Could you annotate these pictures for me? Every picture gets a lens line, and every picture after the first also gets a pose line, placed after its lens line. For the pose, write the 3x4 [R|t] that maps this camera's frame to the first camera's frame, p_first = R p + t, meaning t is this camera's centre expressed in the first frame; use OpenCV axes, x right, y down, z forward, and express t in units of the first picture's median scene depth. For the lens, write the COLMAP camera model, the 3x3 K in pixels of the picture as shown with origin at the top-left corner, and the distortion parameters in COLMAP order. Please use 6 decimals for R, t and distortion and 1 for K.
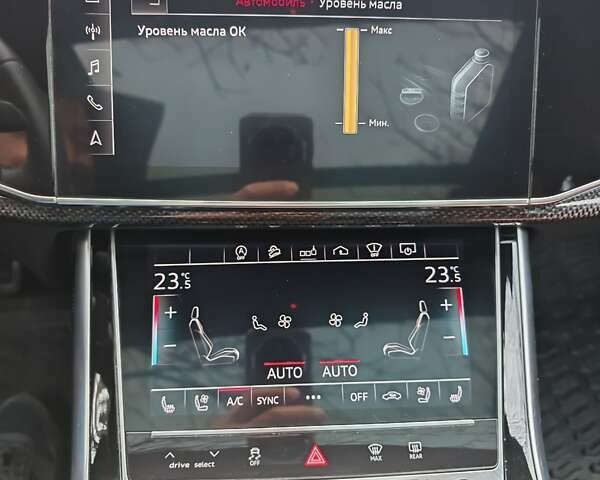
lens RADIAL K [[551.7, 0, 303.0], [0, 551.7, 233.7], [0, 0, 1]] dist [-0.000774, 0.000000]
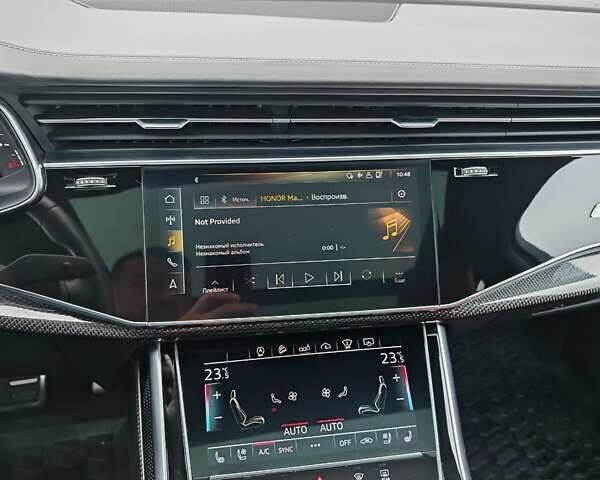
lens RADIAL K [[551.7, 0, 304.0], [0, 551.7, 240.3], [0, 0, 1]] dist [-0.000774, 0.000000]
pose [[0.994908, -0.047766, 0.088745, -0.116705], [0.063888, 0.979936, -0.188797, 0.028508], [-0.077947, 0.193505, 0.977998, -0.567765]]
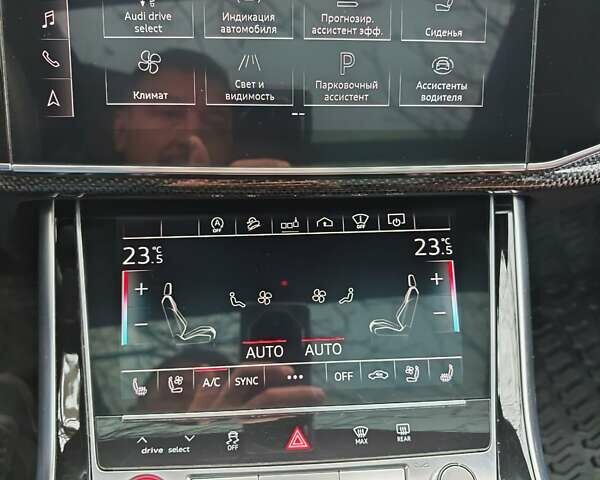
lens RADIAL K [[551.7, 0, 302.7], [0, 551.7, 235.9], [0, 0, 1]] dist [-0.000774, 0.000000]
pose [[0.999937, -0.005898, 0.009570, 0.023587], [0.005476, 0.999038, 0.043509, 0.014126], [-0.009818, -0.043453, 0.999007, 0.069708]]
